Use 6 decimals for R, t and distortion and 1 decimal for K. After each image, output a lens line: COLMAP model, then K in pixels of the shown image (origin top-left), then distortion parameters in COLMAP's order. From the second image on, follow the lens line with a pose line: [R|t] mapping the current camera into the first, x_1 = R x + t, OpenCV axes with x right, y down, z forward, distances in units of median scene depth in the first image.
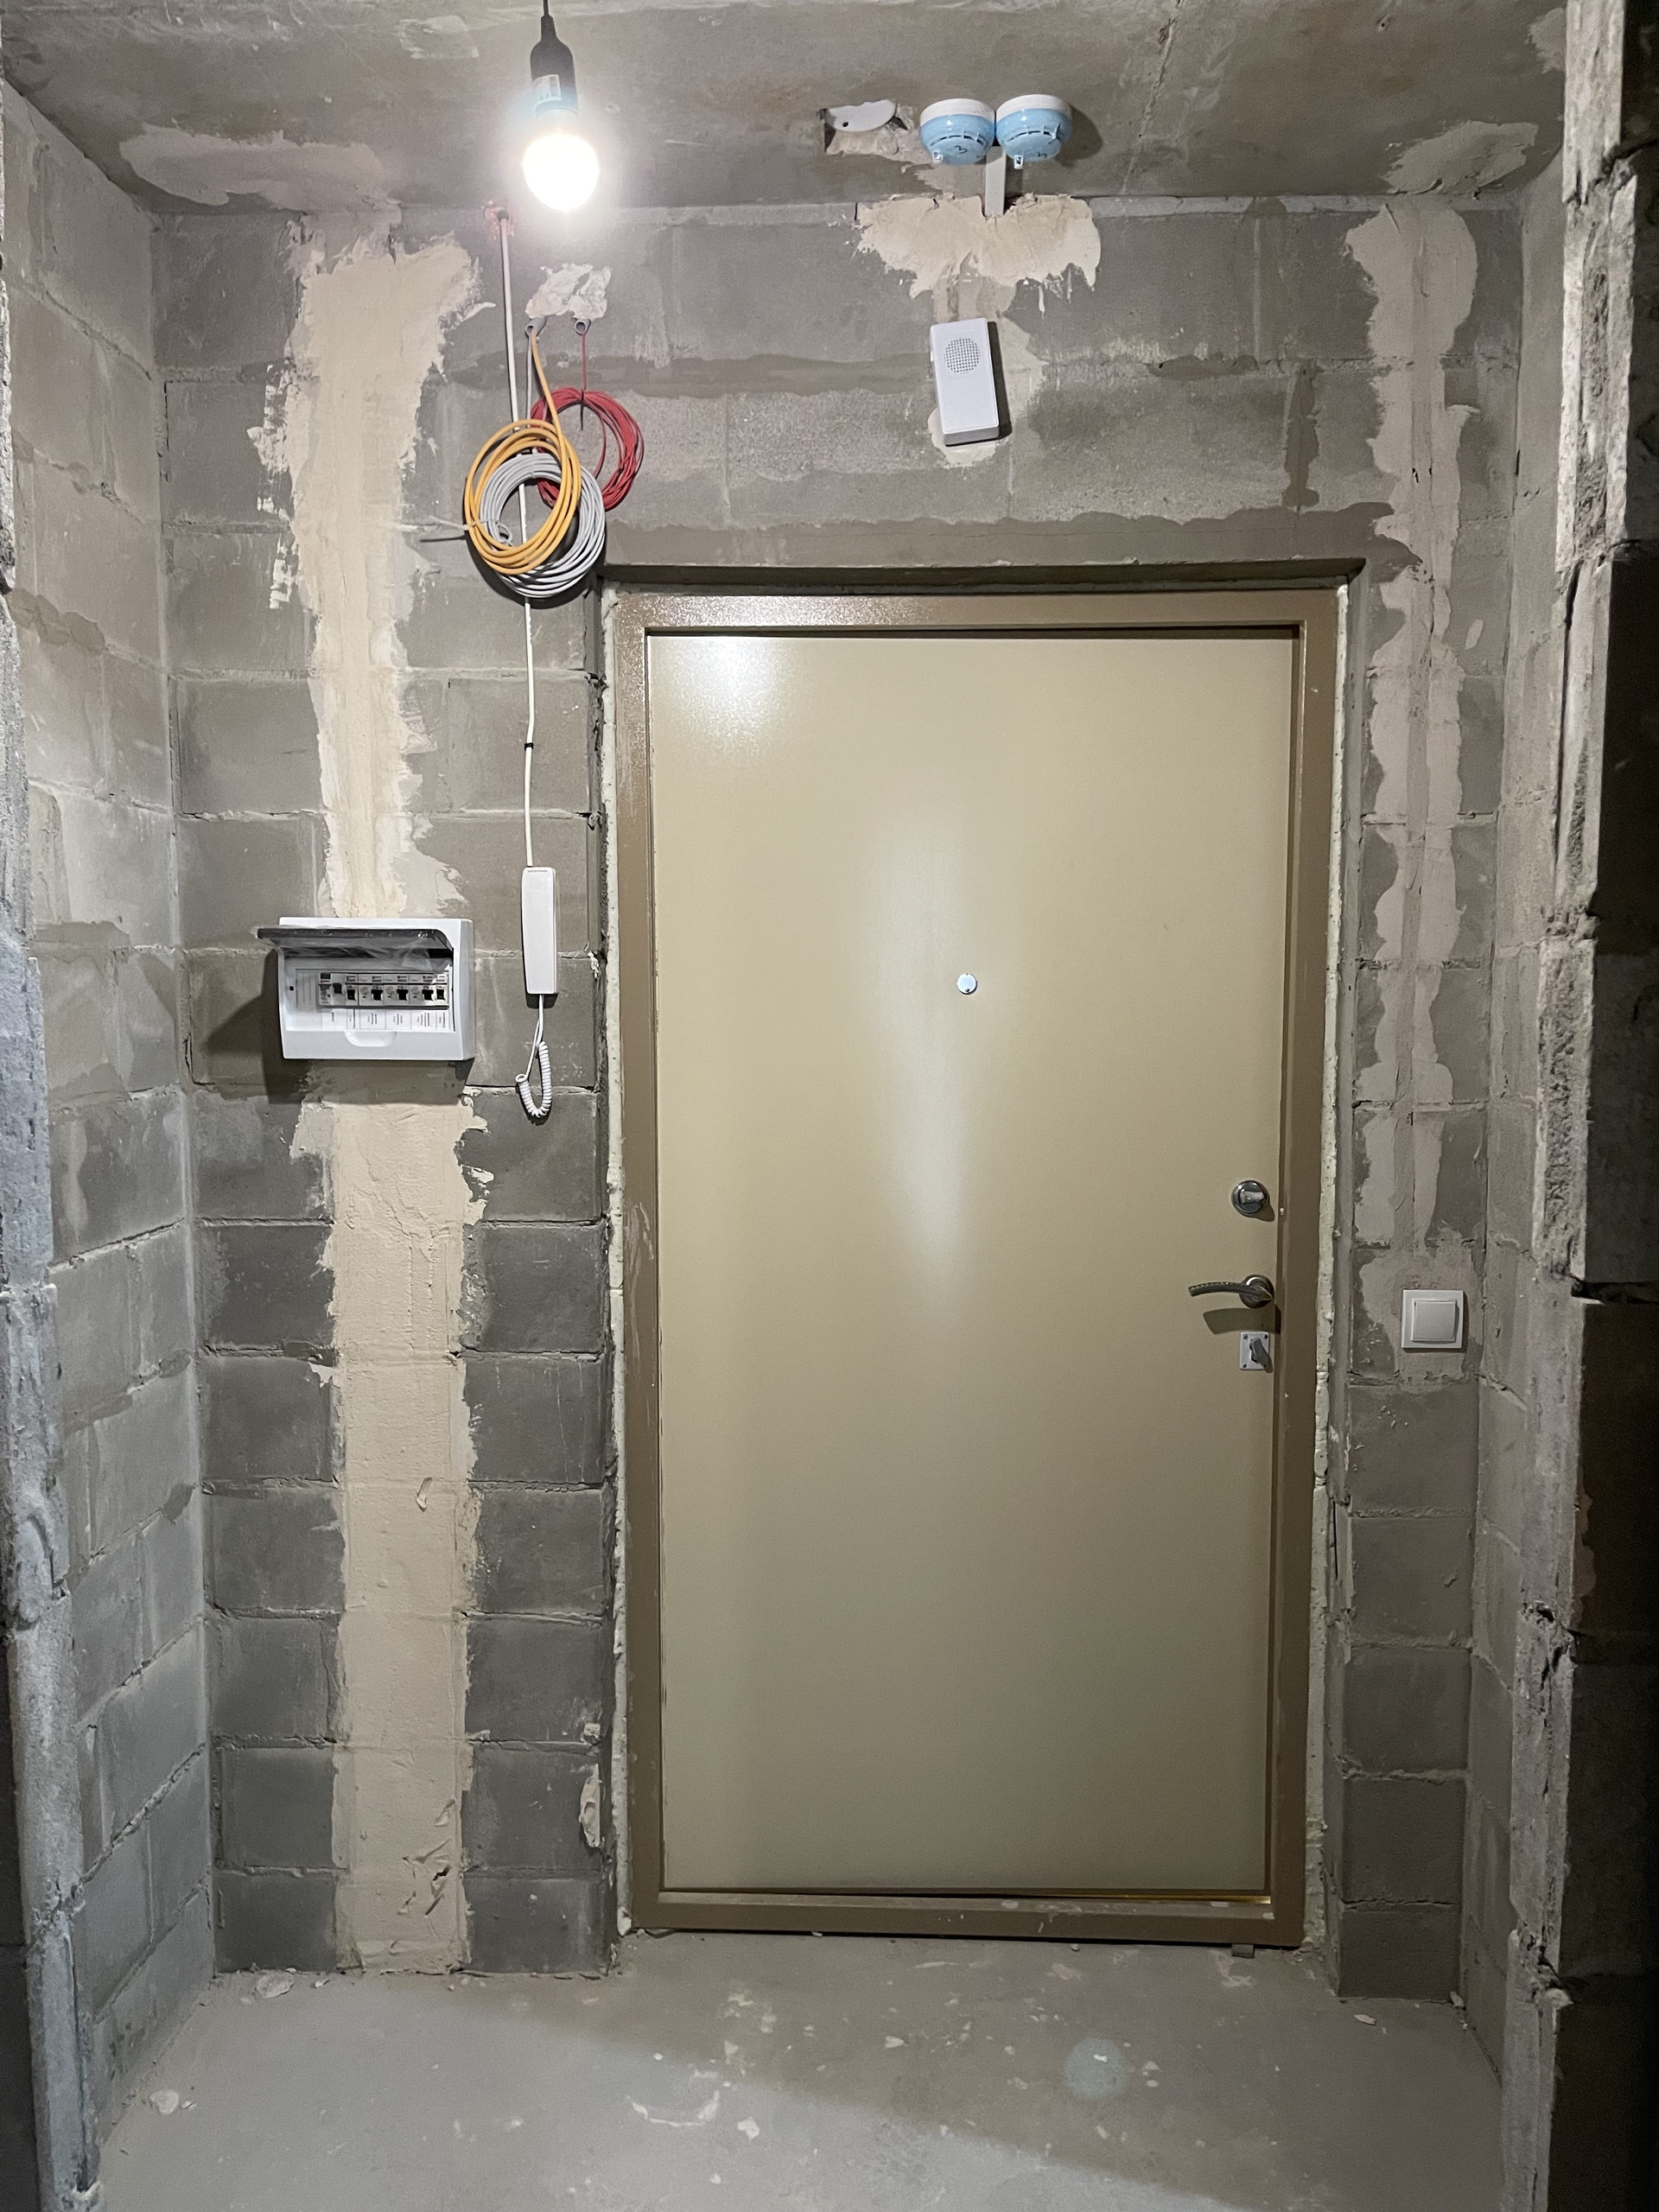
lens RADIAL K [[1649.5, 0, 835.3], [0, 1649.5, 1128.1], [0, 0, 1]] dist [0.064620, -0.086841]
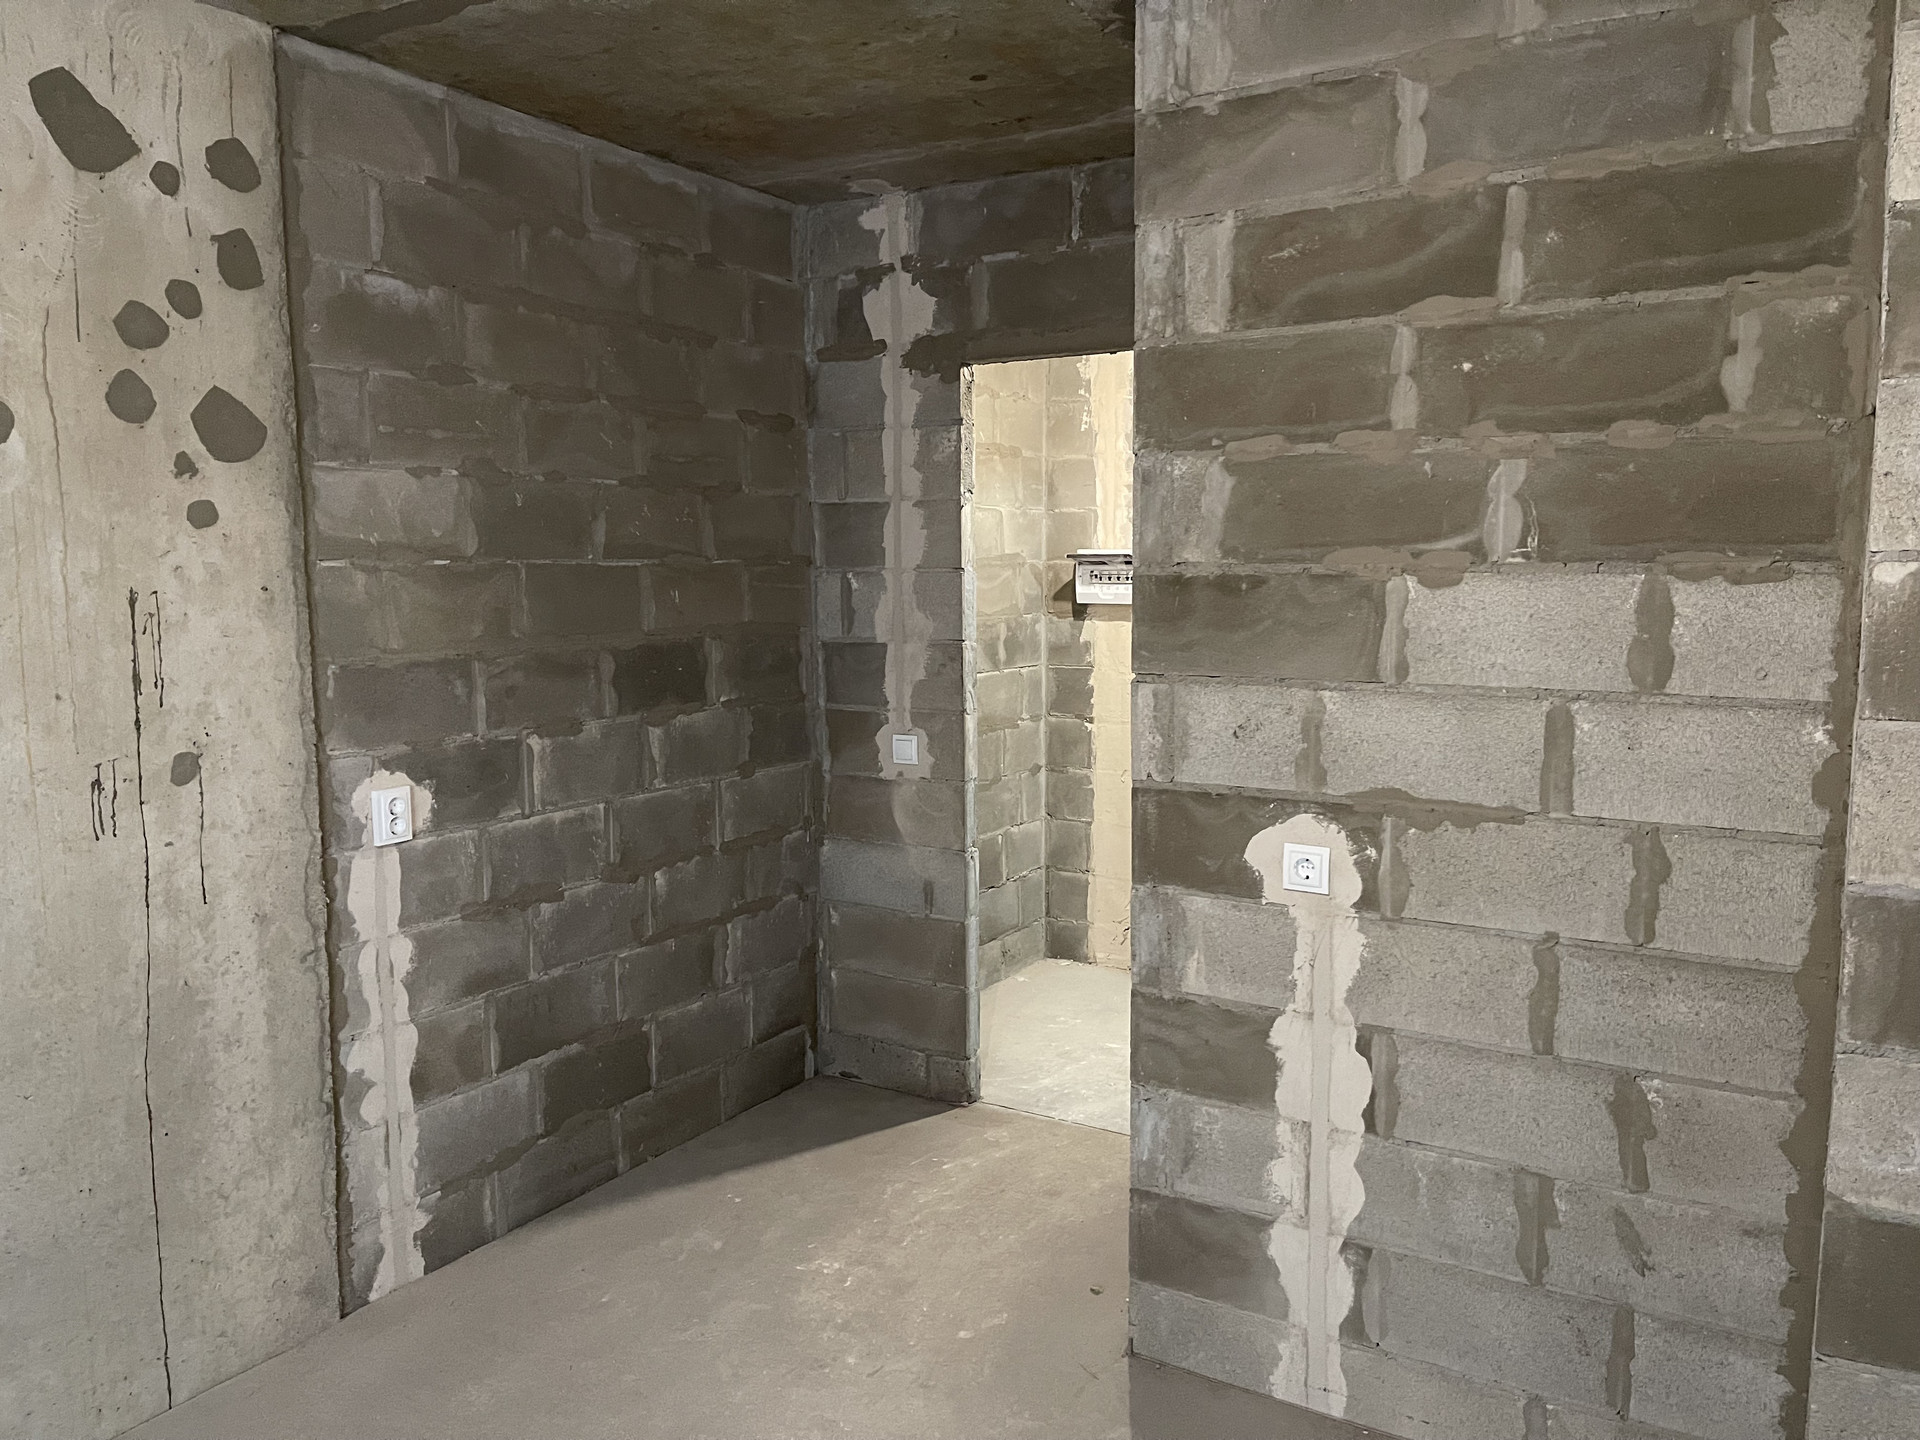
lens RADIAL K [[1431.7, 0, 970.6], [0, 1431.7, 725.4], [0, 0, 1]] dist [0.064620, -0.086841]
pose [[0.874086, 0.052171, -0.482962, 0.618691], [-0.040875, 0.998589, 0.033893, 0.080403], [0.484049, -0.009884, 0.874985, -1.057445]]
